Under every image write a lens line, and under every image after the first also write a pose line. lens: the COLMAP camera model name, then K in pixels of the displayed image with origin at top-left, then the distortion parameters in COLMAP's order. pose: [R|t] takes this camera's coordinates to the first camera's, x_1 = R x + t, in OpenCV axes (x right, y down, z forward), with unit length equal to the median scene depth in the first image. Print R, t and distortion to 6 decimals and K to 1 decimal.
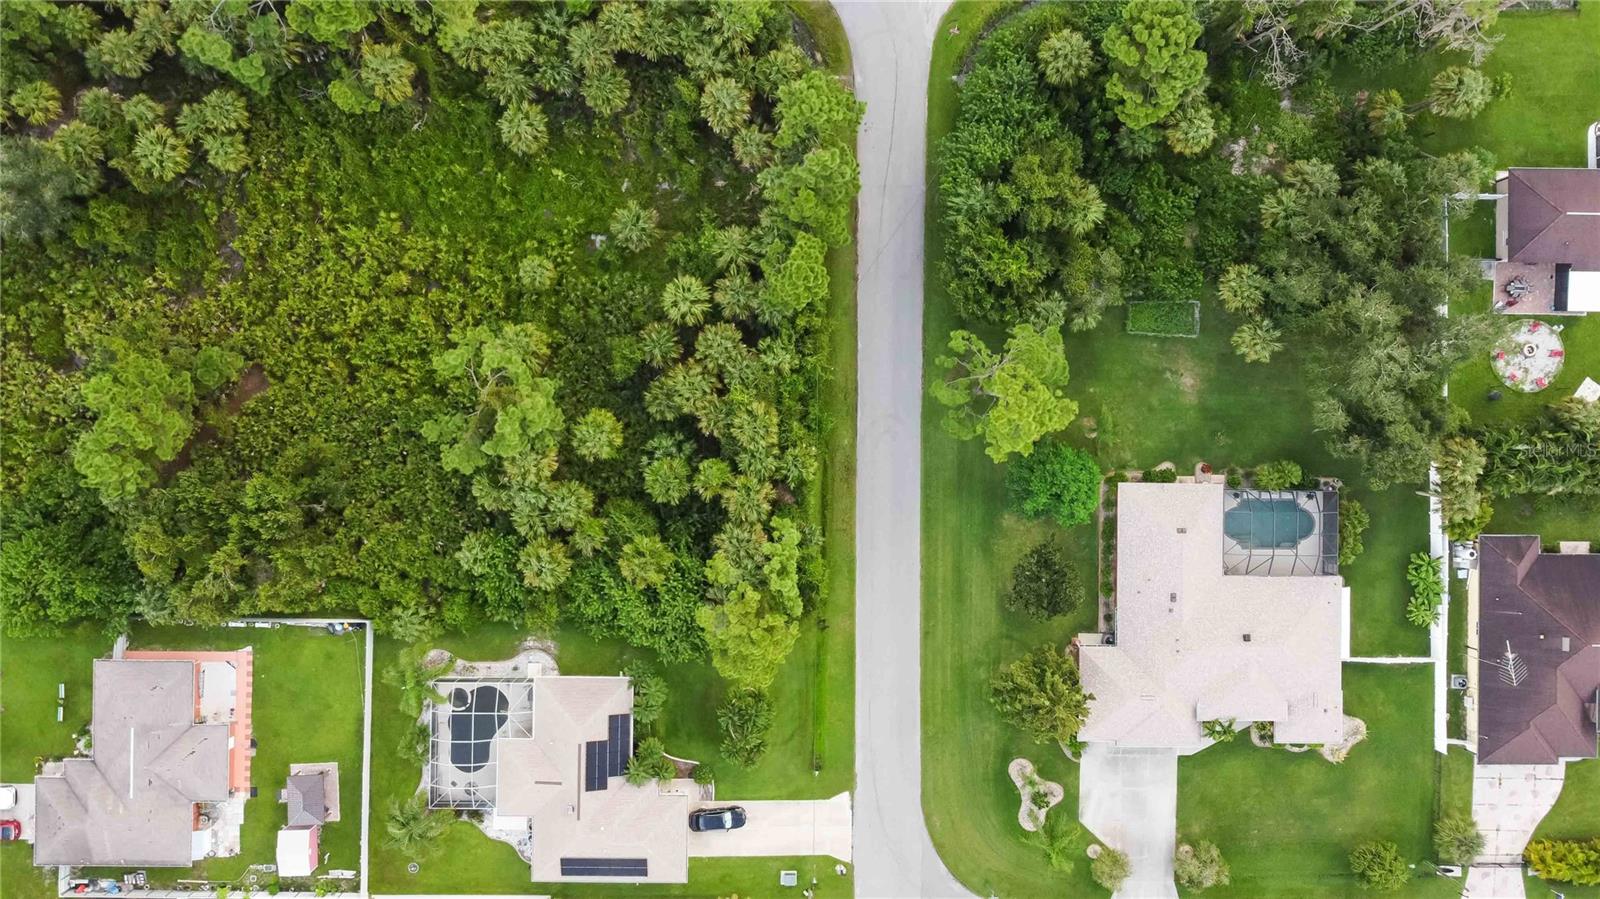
lens RADIAL K [[1186.4, 0, 802.9], [0, 1186.4, 424.7], [0, 0, 1]] dist [0.002454, -0.001930]
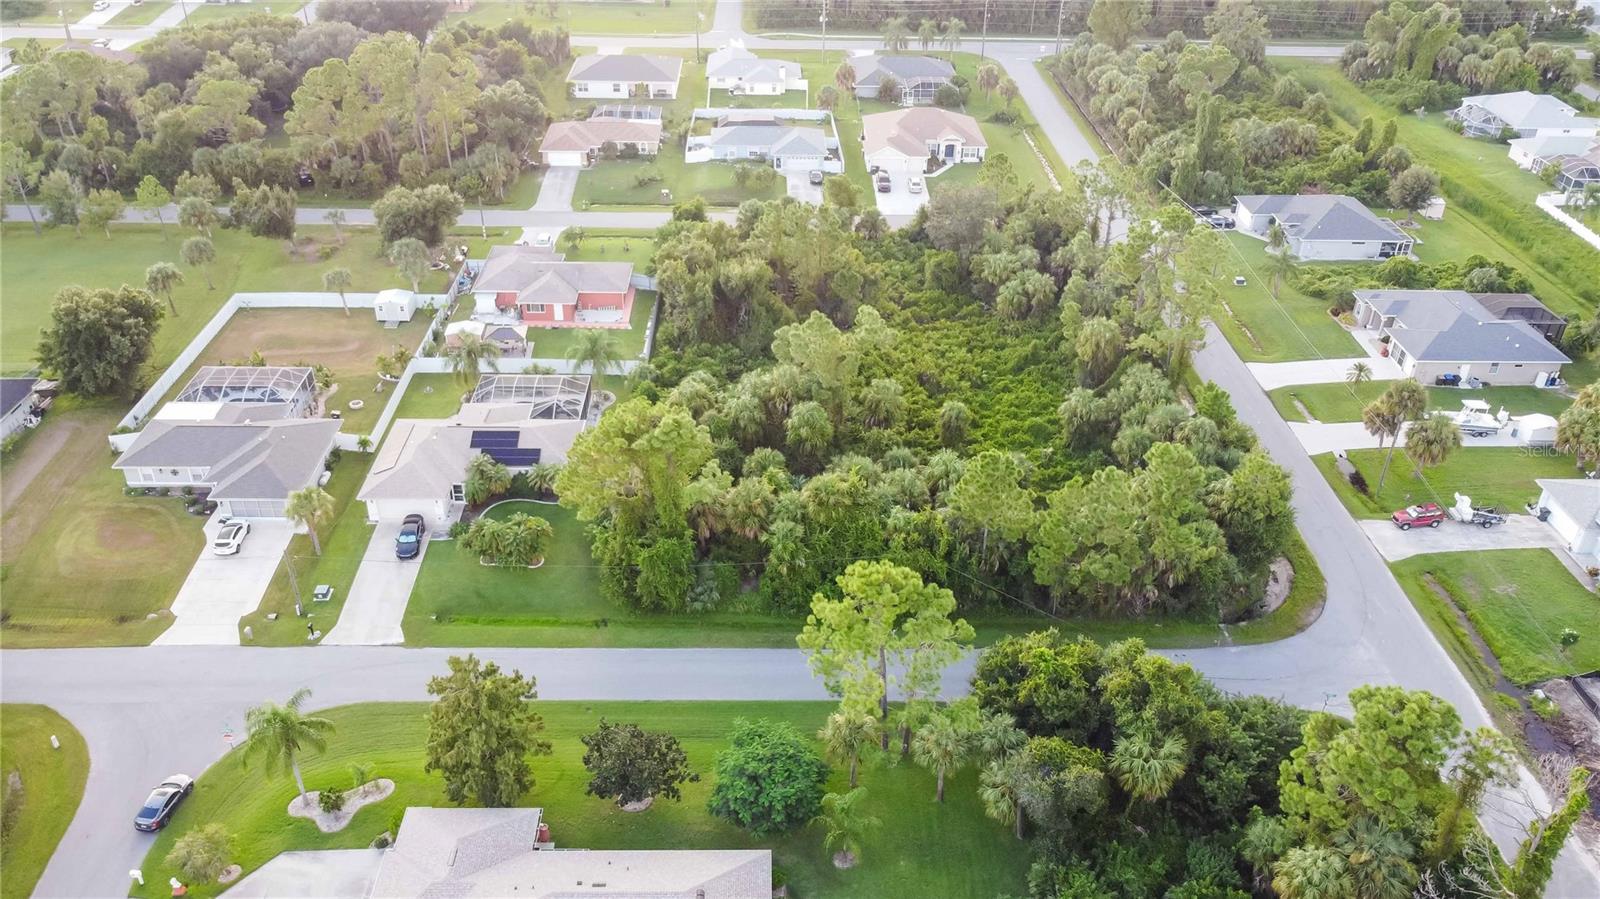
lens RADIAL K [[1228.4, 0, 795.9], [0, 1228.4, 450.8], [0, 0, 1]] dist [-0.004501, -0.004048]
pose [[0.033136, 0.514478, -0.856863, 0.766552], [-0.999448, 0.015131, -0.029565, 0.051871], [-0.002245, 0.857370, 0.514696, 0.442091]]
